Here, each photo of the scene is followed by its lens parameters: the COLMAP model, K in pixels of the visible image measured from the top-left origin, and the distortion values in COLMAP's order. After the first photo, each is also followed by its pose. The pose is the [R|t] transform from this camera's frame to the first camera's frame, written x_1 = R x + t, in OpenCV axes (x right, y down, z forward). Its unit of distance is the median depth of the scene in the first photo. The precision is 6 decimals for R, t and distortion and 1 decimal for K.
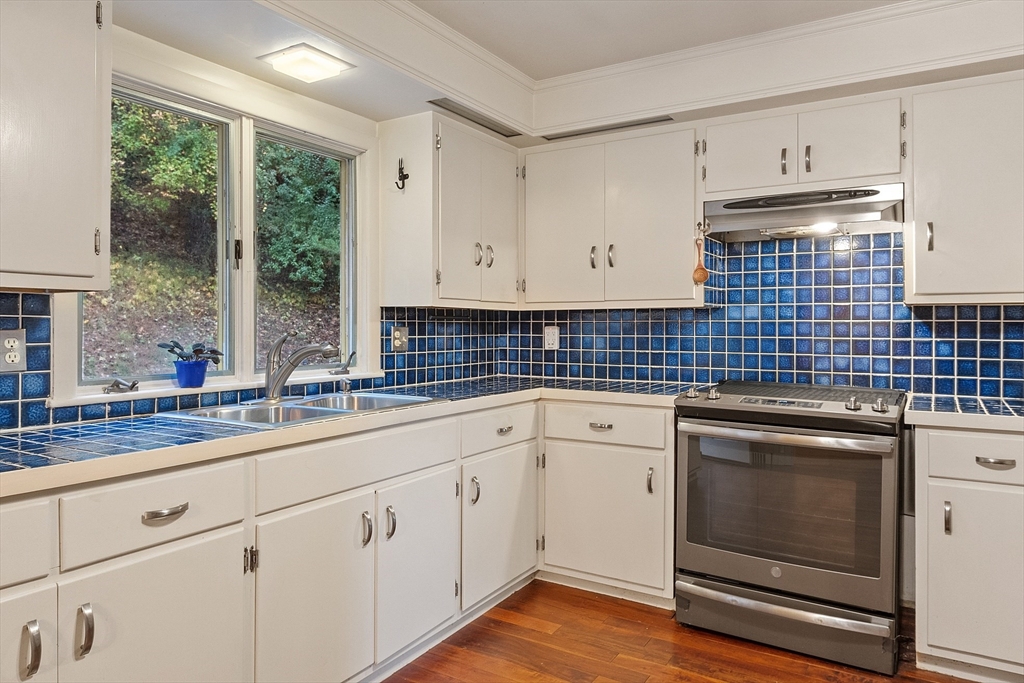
lens RADIAL K [[682.1, 0, 508.6], [0, 682.1, 323.2], [0, 0, 1]] dist [-0.000672, 0.000005]
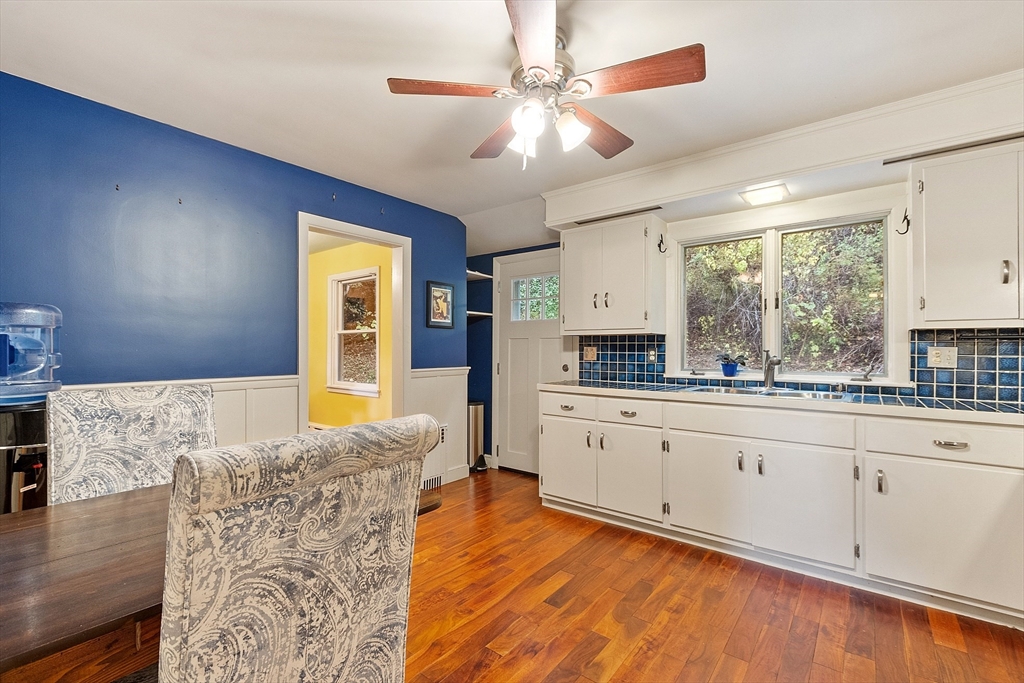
lens RADIAL K [[448.4, 0, 509.1], [0, 448.4, 345.2], [0, 0, 1]] dist [0.000024, -0.000068]
pose [[-0.124715, -0.009126, -0.992151, 0.776587], [0.000674, 0.999957, -0.009283, 0.010565], [0.992192, -0.001827, -0.124704, 0.422599]]
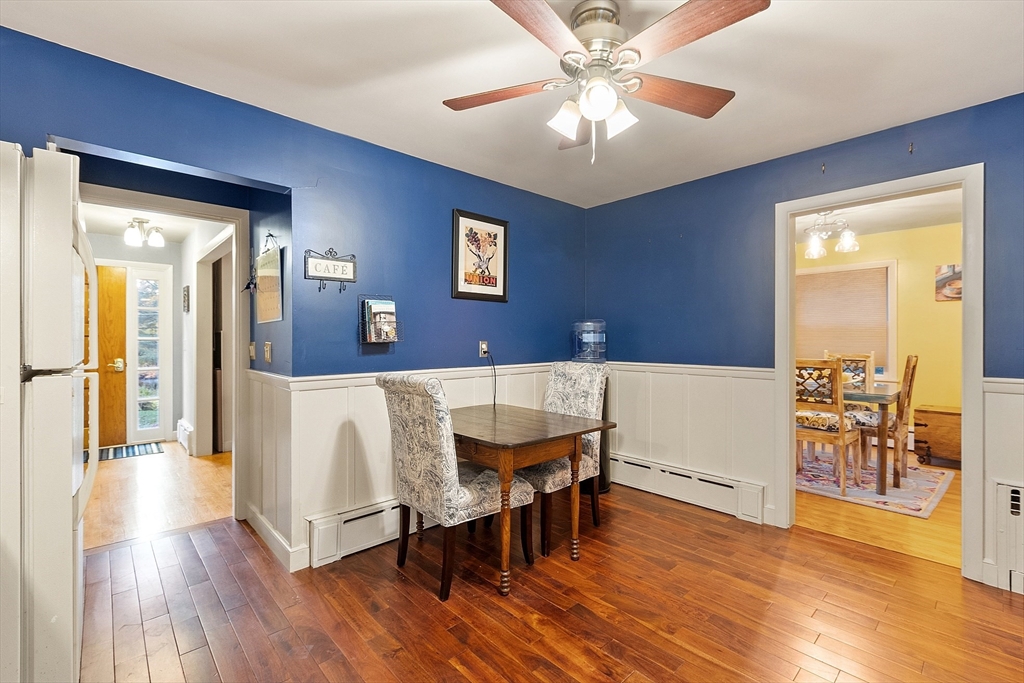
lens RADIAL K [[444.5, 0, 512.0], [0, 444.5, 341.5], [0, 0, 1]] dist [0.000250, -0.000027]
pose [[-0.961939, -0.003338, 0.273244, 0.115489], [-0.001998, 0.999985, 0.005184, 0.001654], [-0.273257, 0.004441, -0.961931, 0.960079]]
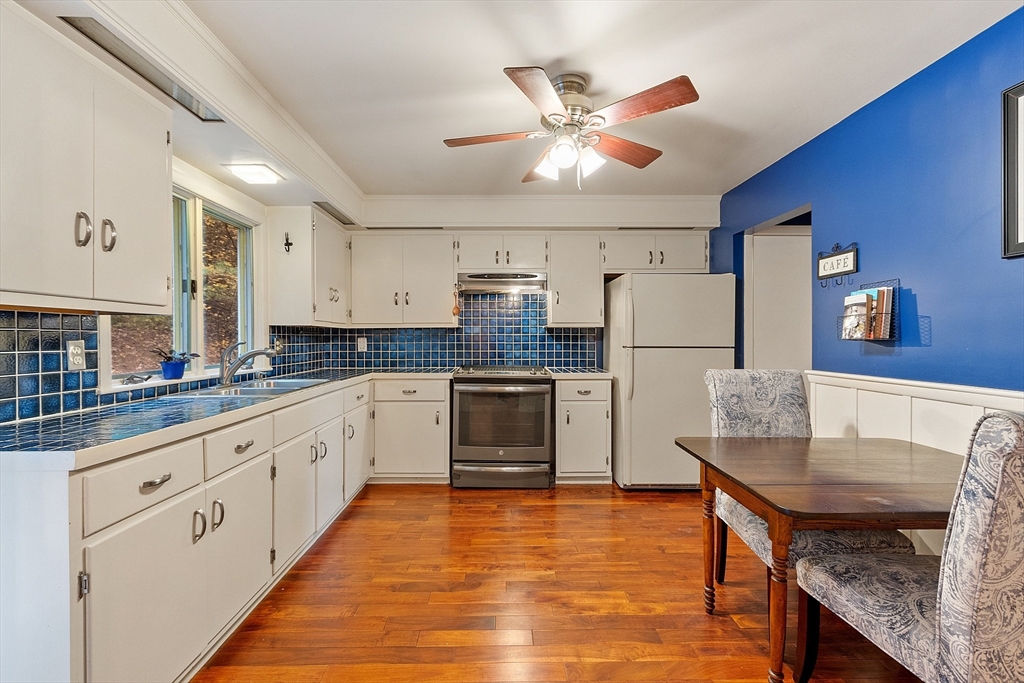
lens RADIAL K [[454.5, 0, 506.8], [0, 454.5, 339.5], [0, 0, 1]] dist [-0.000774, -0.000339]
pose [[0.844878, -0.005674, 0.534930, -0.313057], [0.001731, 0.999968, 0.007874, 0.001017], [-0.534957, -0.005726, 0.844860, -0.183305]]
